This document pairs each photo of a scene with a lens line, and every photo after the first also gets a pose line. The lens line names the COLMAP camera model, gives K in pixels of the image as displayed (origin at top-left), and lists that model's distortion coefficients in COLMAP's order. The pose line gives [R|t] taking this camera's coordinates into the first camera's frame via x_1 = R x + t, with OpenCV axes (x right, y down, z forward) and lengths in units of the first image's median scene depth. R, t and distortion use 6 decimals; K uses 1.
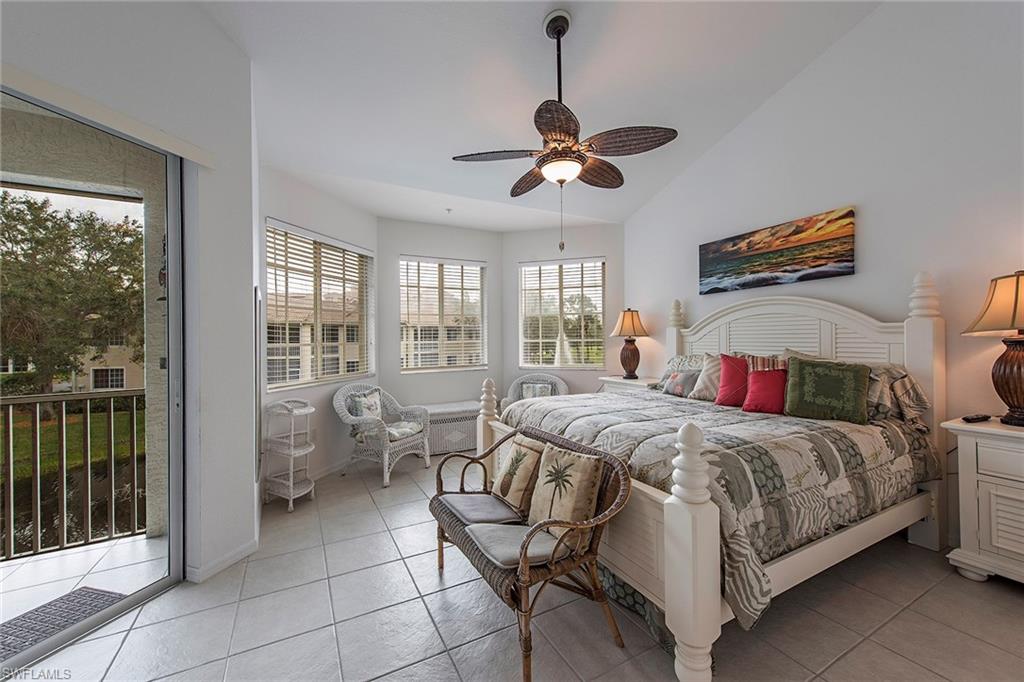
lens RADIAL K [[400.8, 0, 512.0], [0, 400.8, 341.0], [0, 0, 1]] dist [0.001058, 0.000105]
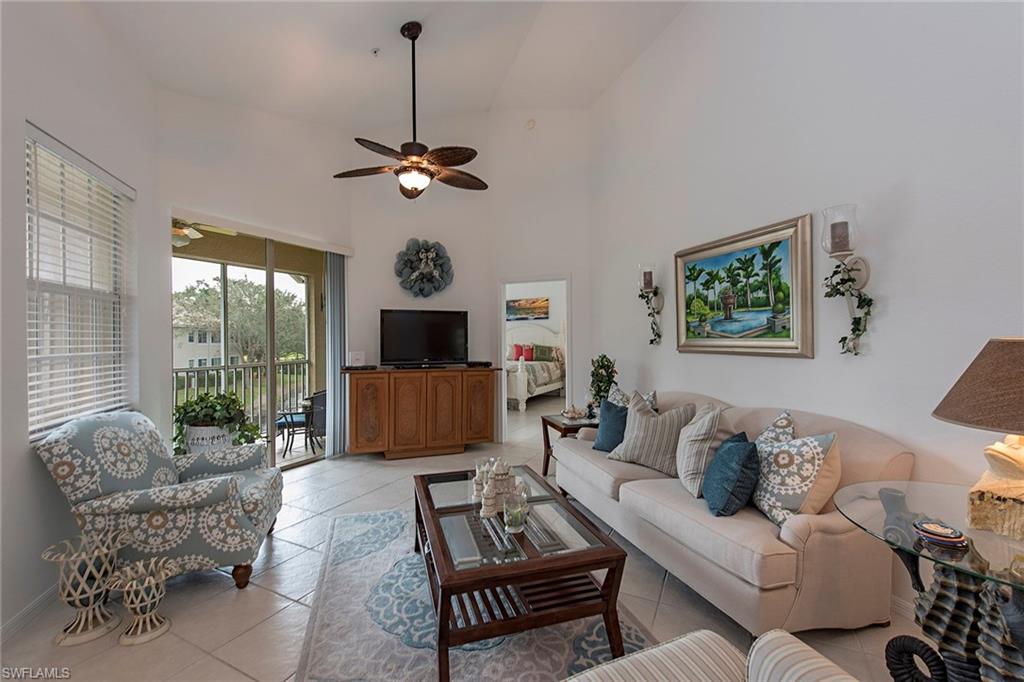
lens RADIAL K [[432.0, 0, 512.0], [0, 432.0, 341.0], [0, 0, 1]] dist [-0.000118, -0.000015]
pose [[0.818988, -0.010190, 0.573720, -1.385381], [0.012514, 0.999922, -0.000103, 0.009442], [-0.573674, 0.007264, 0.819052, -1.681618]]
